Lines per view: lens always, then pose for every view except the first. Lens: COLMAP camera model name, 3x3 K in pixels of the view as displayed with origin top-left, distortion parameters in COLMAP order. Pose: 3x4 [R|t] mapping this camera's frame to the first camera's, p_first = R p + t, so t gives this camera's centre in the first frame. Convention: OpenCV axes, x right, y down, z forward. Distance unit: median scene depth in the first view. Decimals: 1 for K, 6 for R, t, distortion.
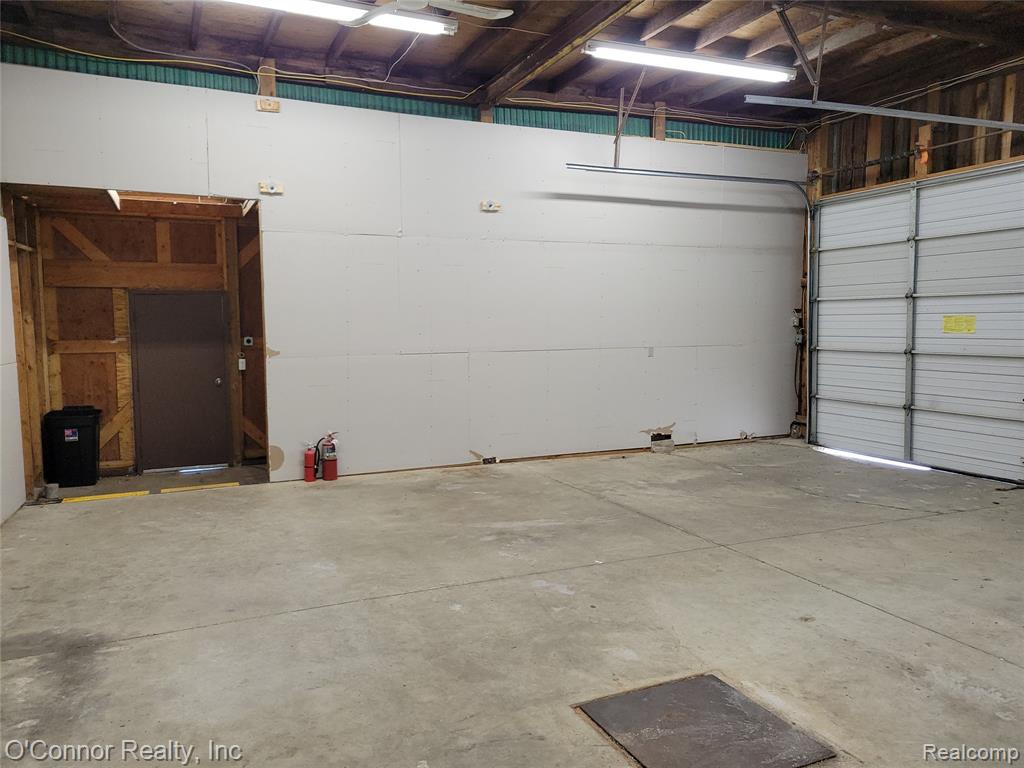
lens RADIAL K [[783.9, 0, 512.0], [0, 783.9, 384.0], [0, 0, 1]] dist [0.042452, -0.010998]
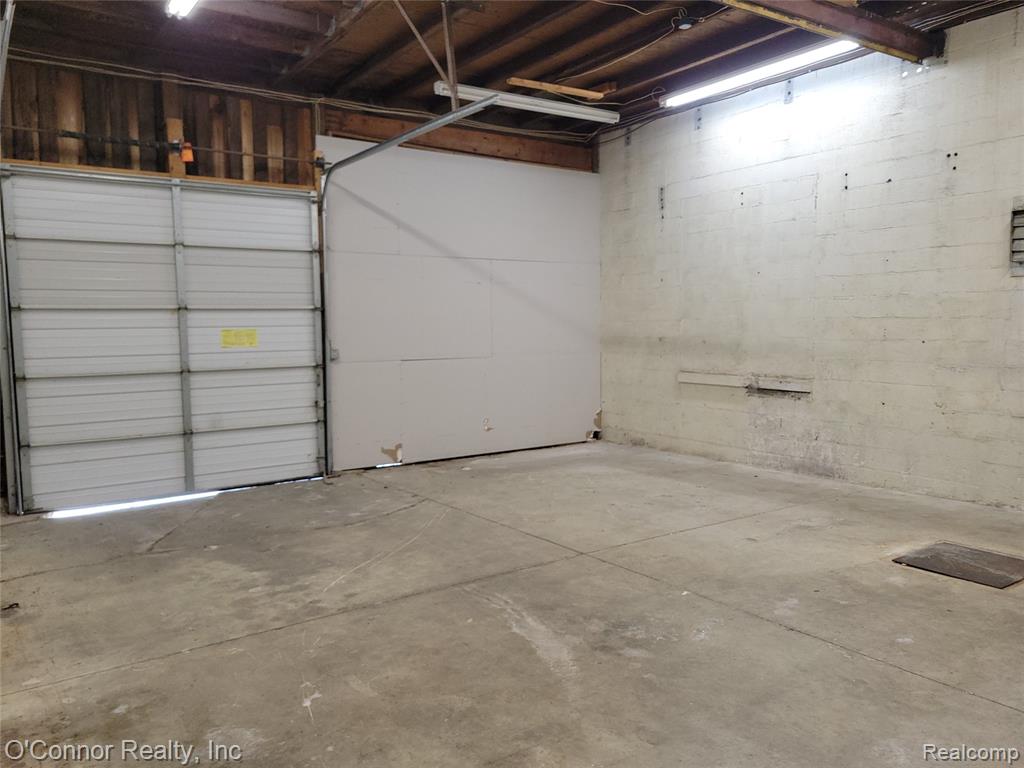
lens RADIAL K [[783.9, 0, 512.0], [0, 783.9, 384.0], [0, 0, 1]] dist [0.042452, -0.010998]
pose [[-0.191338, -0.070832, 0.978965, -0.725538], [0.093012, 0.991596, 0.089925, -0.116340], [-0.977107, 0.108261, -0.183142, 1.321643]]
